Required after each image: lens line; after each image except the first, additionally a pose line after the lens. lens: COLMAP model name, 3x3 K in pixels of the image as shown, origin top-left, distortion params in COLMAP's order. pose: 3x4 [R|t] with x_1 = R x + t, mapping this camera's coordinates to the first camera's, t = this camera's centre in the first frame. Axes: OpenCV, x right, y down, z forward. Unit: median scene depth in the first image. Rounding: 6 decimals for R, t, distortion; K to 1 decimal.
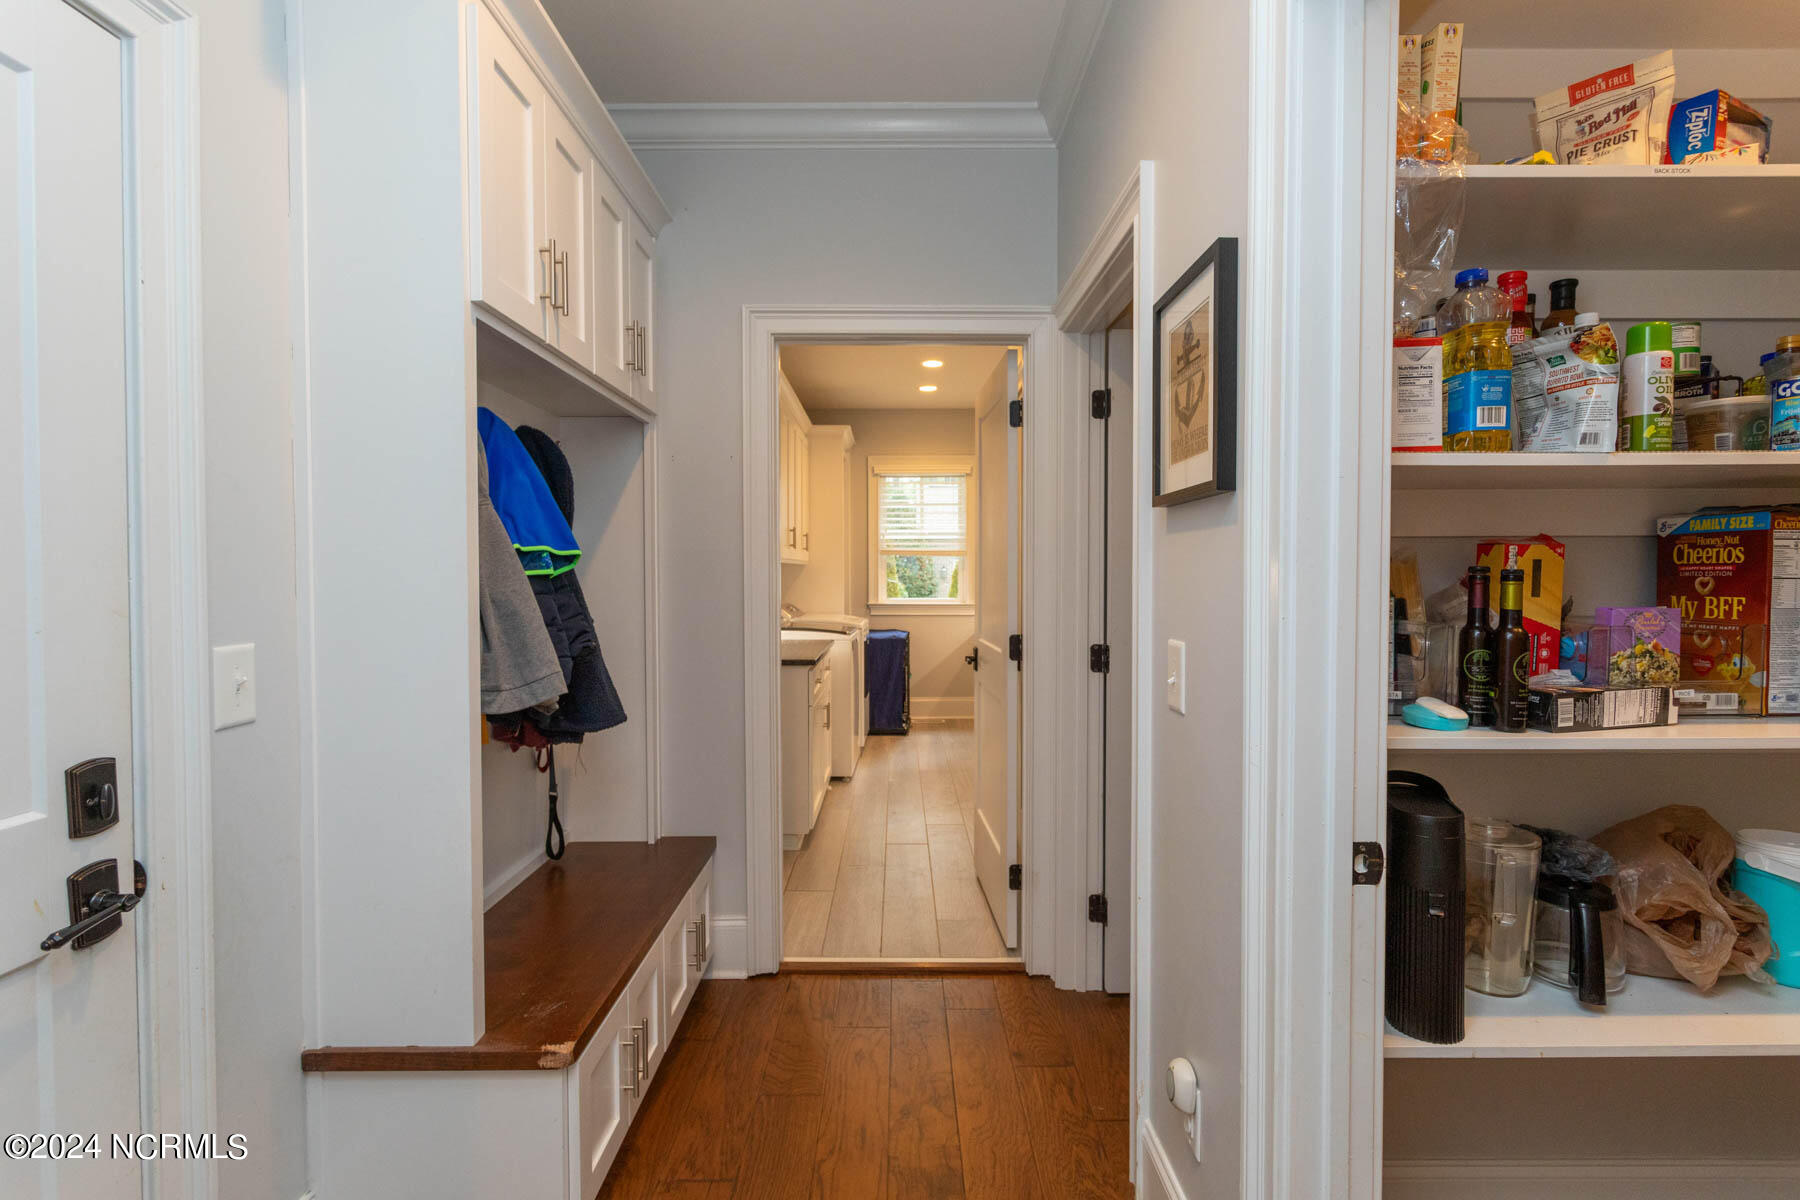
lens RADIAL K [[854.0, 0, 900.1], [0, 854.0, 592.9], [0, 0, 1]] dist [-0.004959, -0.000009]
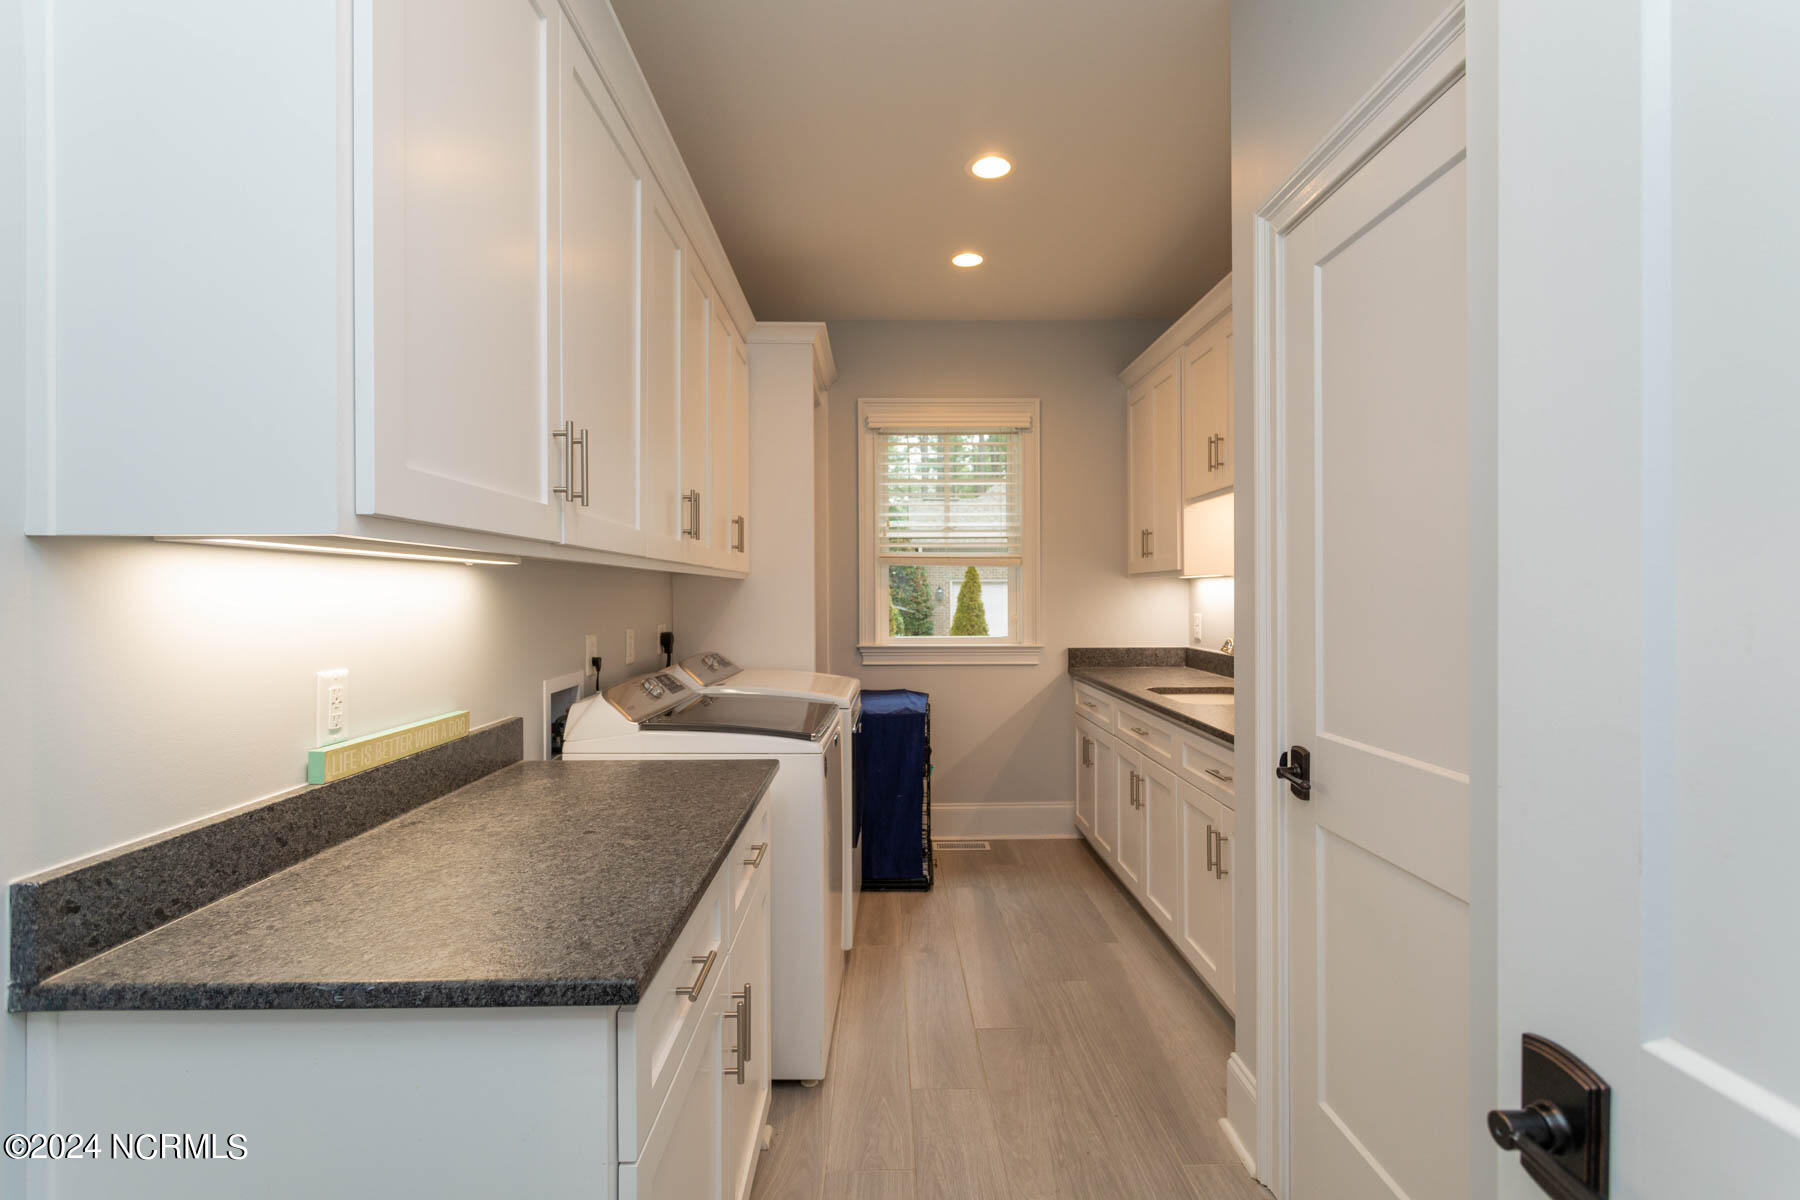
lens RADIAL K [[854.0, 0, 900.1], [0, 854.0, 592.9], [0, 0, 1]] dist [-0.004959, -0.000009]
pose [[0.999877, -0.003640, 0.015278, -0.018998], [0.004021, 0.999680, -0.024987, -0.010452], [-0.015182, 0.025045, 0.999571, 0.440951]]
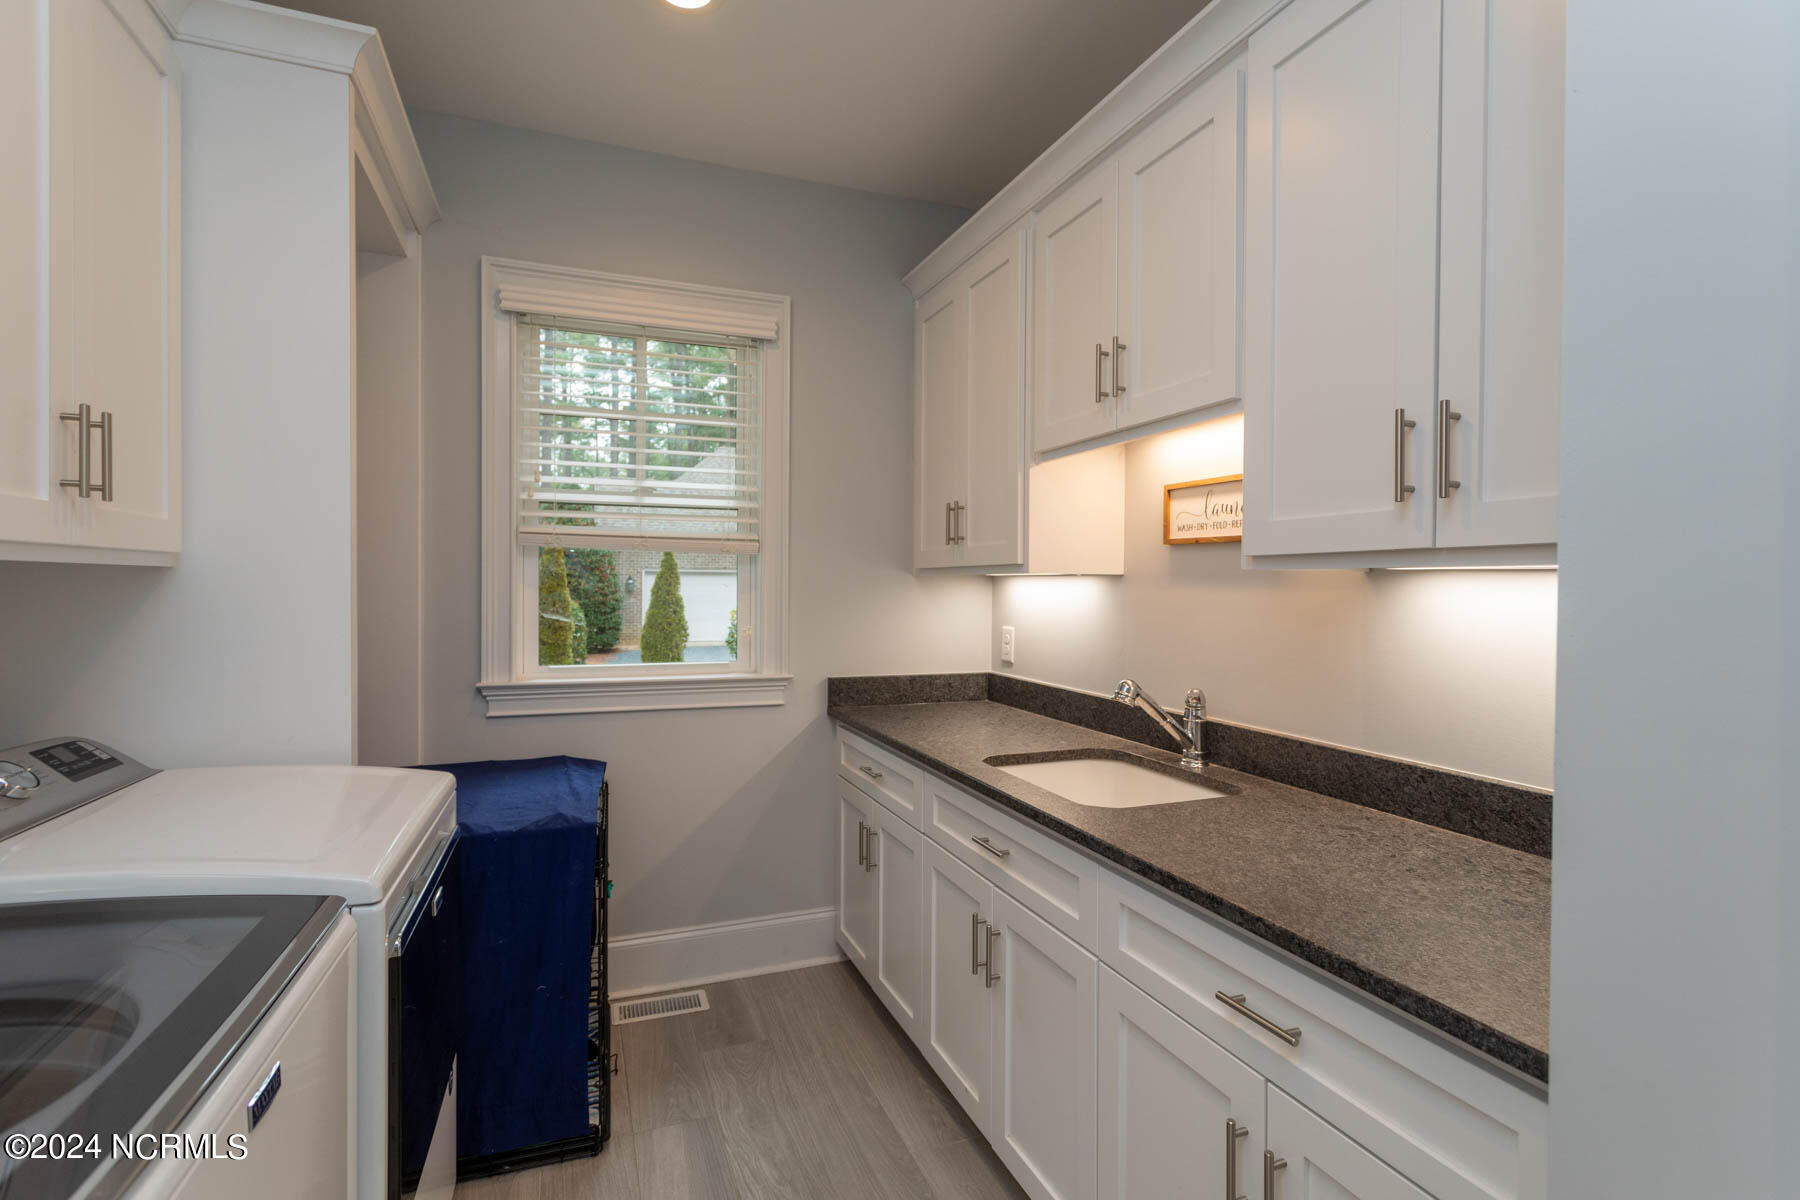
lens RADIAL K [[854.0, 0, 900.1], [0, 854.0, 592.9], [0, 0, 1]] dist [-0.004959, -0.000009]
pose [[0.933225, 0.003217, 0.359277, -0.002972], [0.001407, 0.999920, -0.012608, -0.022006], [-0.359289, 0.012271, 0.933146, 0.673467]]
